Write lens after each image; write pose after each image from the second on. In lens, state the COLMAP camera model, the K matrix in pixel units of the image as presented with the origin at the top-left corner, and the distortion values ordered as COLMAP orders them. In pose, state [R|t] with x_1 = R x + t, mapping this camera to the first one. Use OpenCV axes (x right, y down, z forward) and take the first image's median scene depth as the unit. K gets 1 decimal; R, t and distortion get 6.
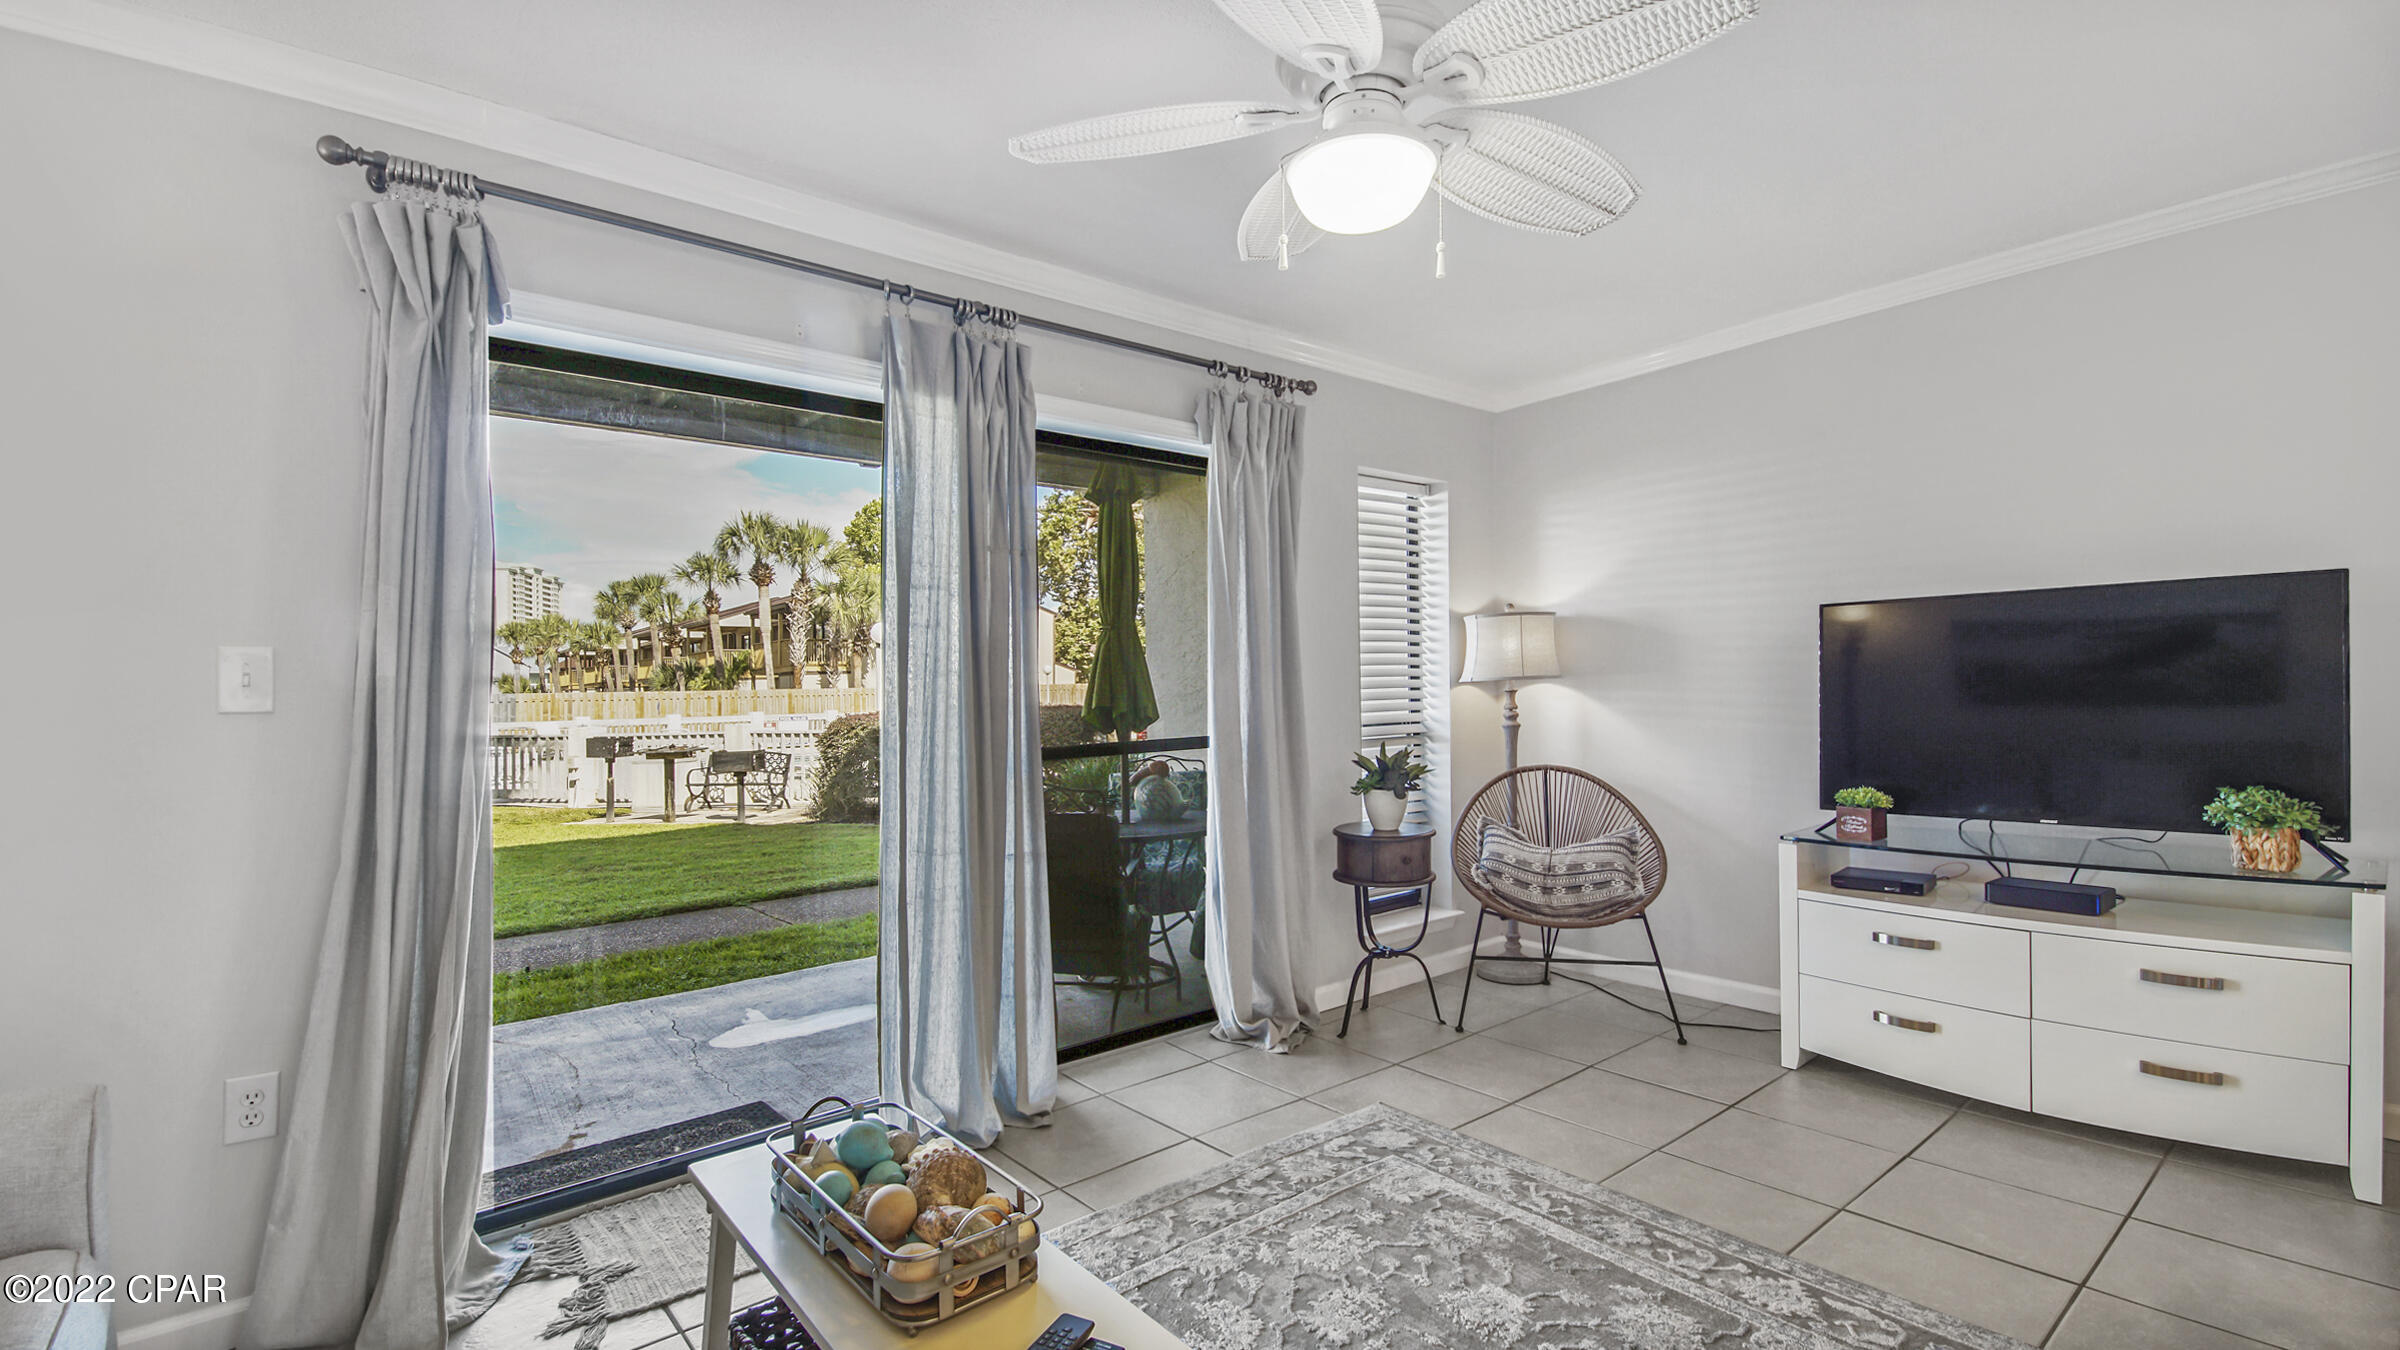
lens RADIAL K [[1068.8, 0, 1191.6], [0, 1068.8, 715.7], [0, 0, 1]] dist [0.030561, -0.017937]
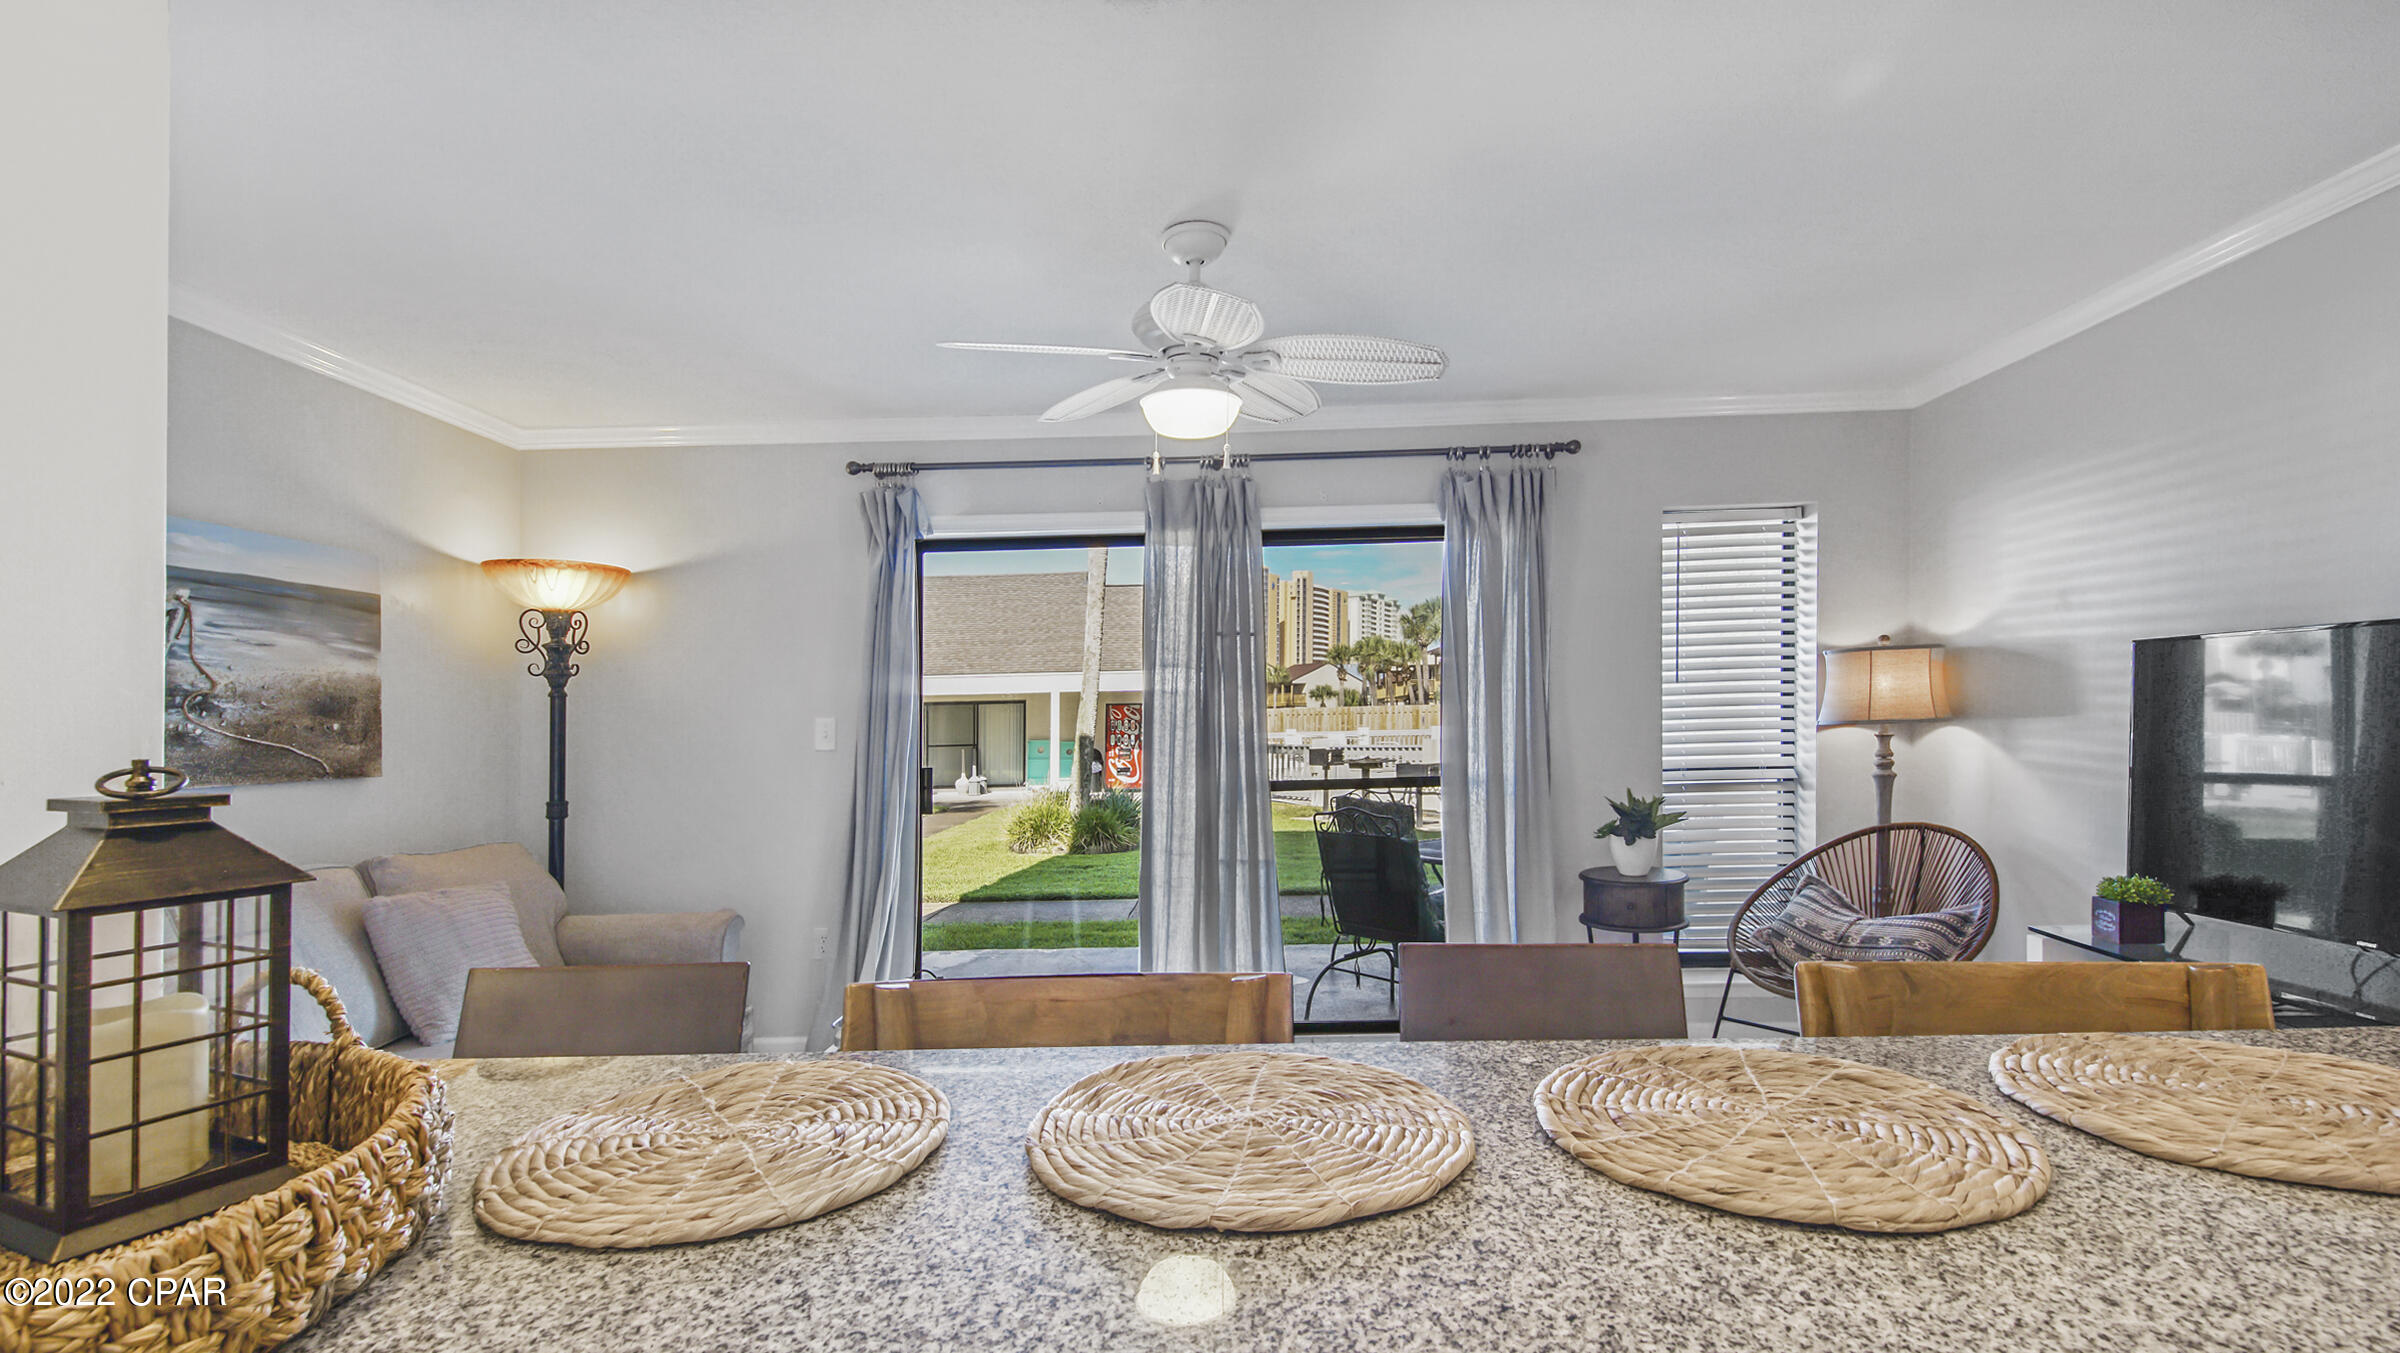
lens RADIAL K [[1083.3, 0, 1195.1], [0, 1083.3, 714.9], [0, 0, 1]] dist [0.027401, -0.023554]
pose [[0.751815, 0.003402, -0.659365, 0.062770], [-0.009061, 0.999946, -0.005172, -0.004104], [0.659312, 0.009863, 0.751805, -0.005104]]
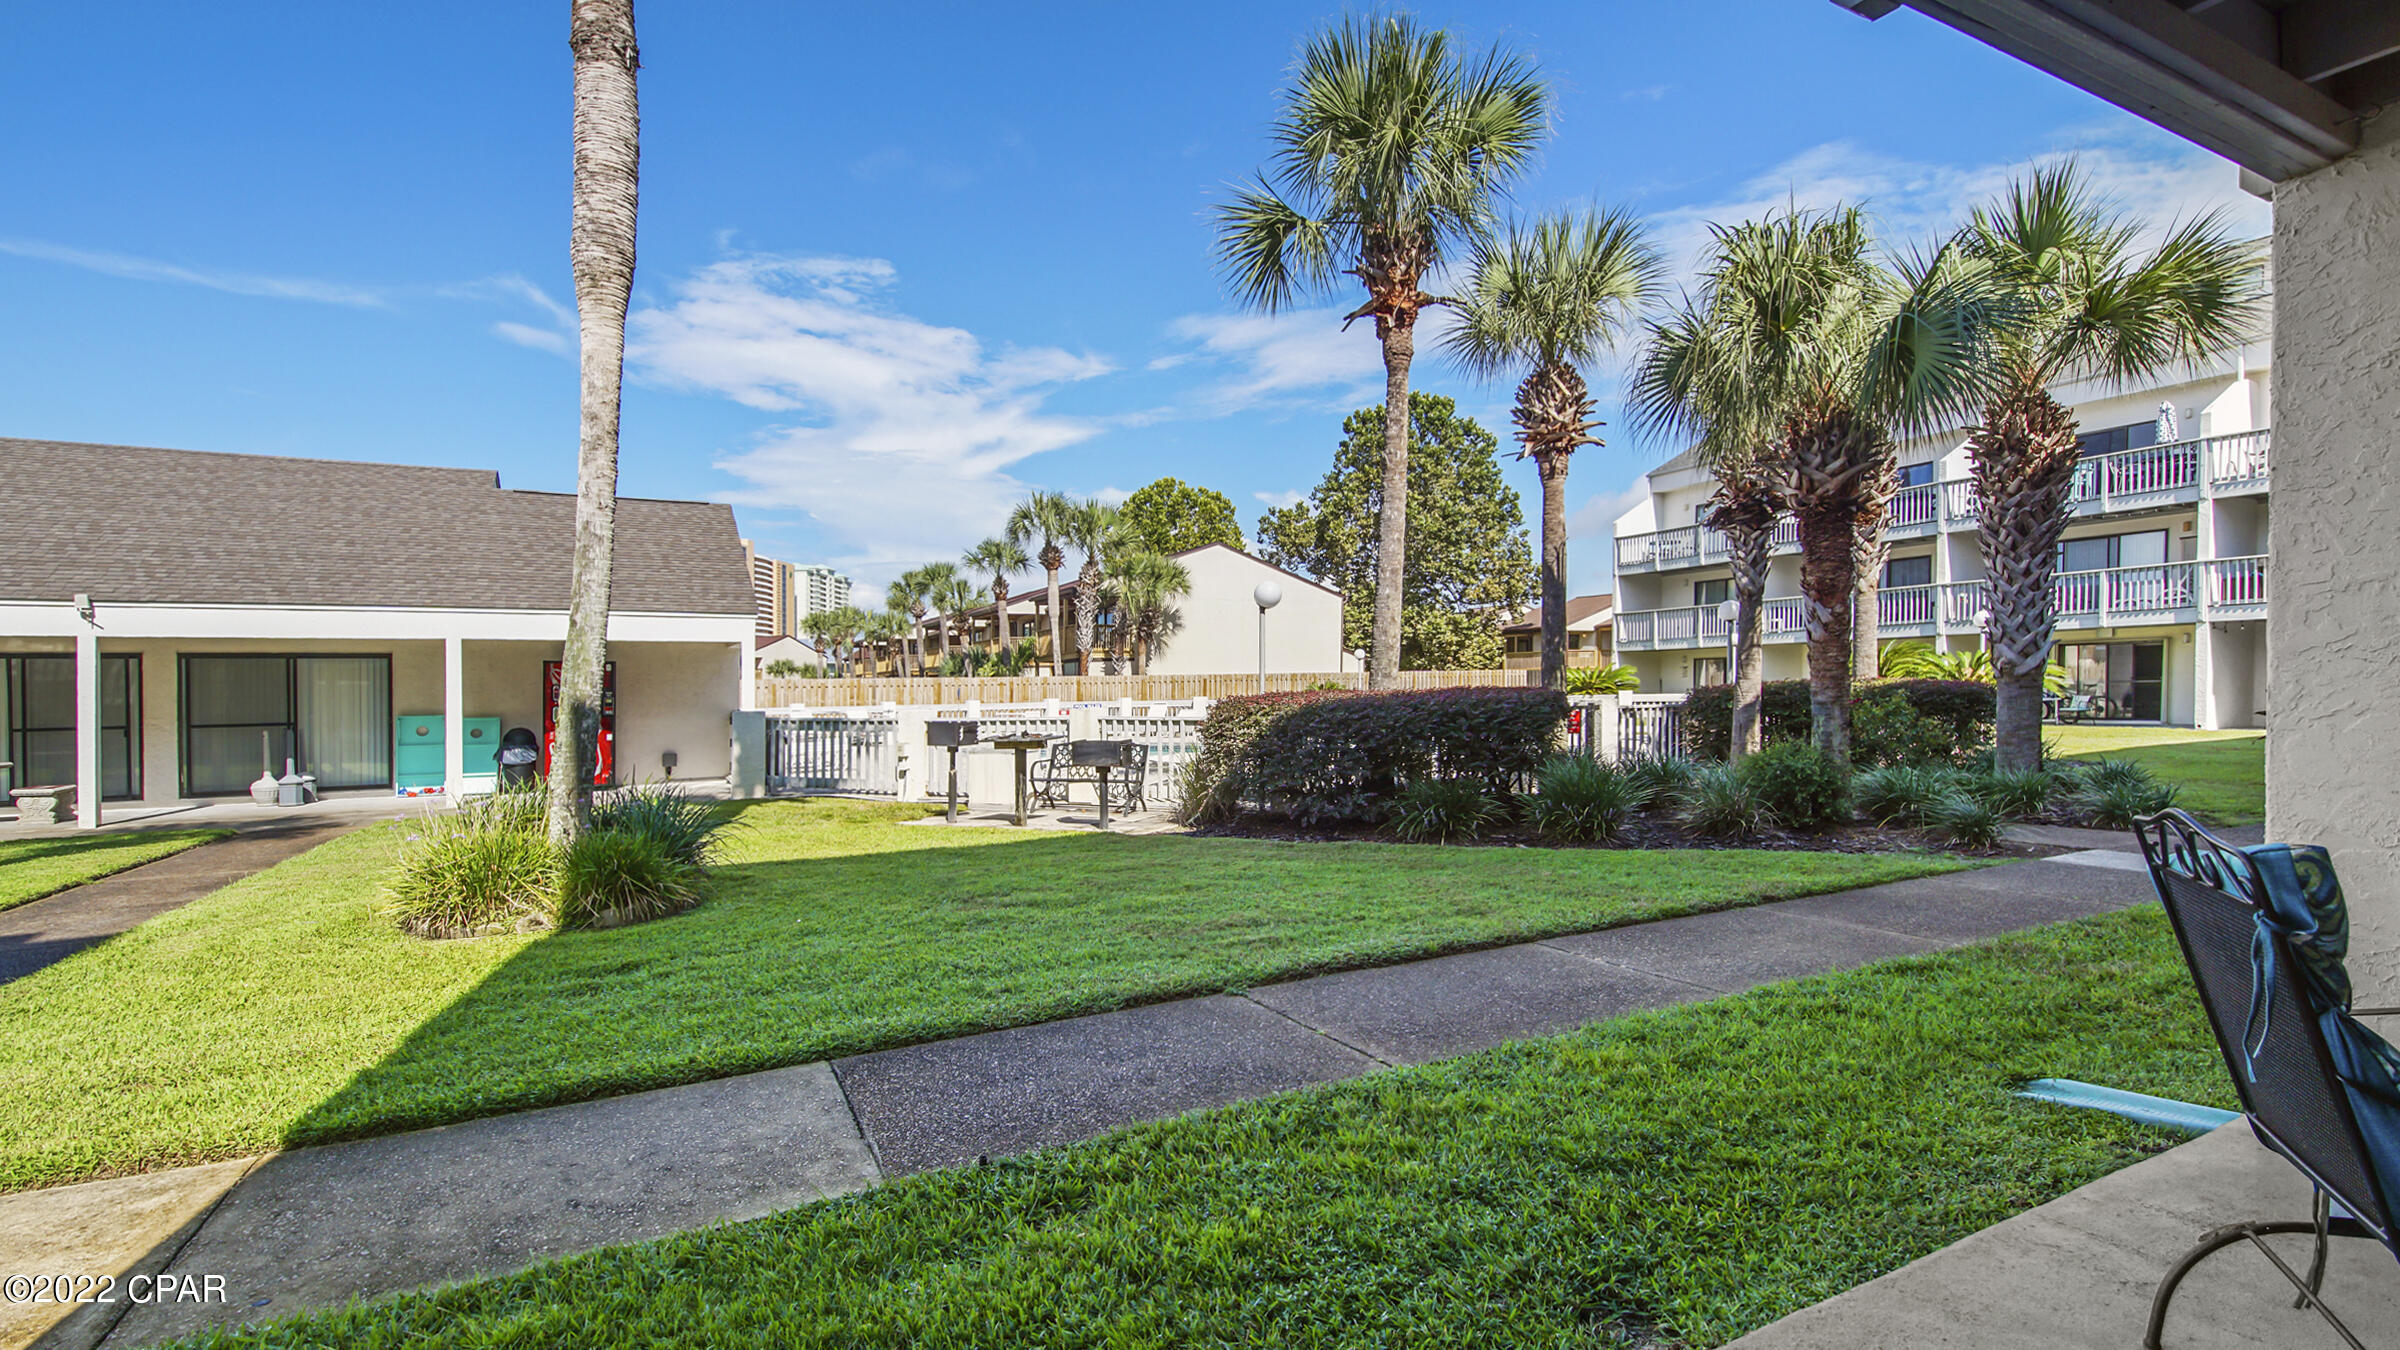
lens RADIAL K [[1068.8, 0, 1191.6], [0, 1068.8, 715.7], [0, 0, 1]] dist [0.030561, -0.017937]
pose [[0.976170, 0.013614, -0.216579, -0.072722], [-0.012426, 0.999899, 0.006848, 0.003040], [0.216650, -0.003994, 0.976241, 0.092788]]
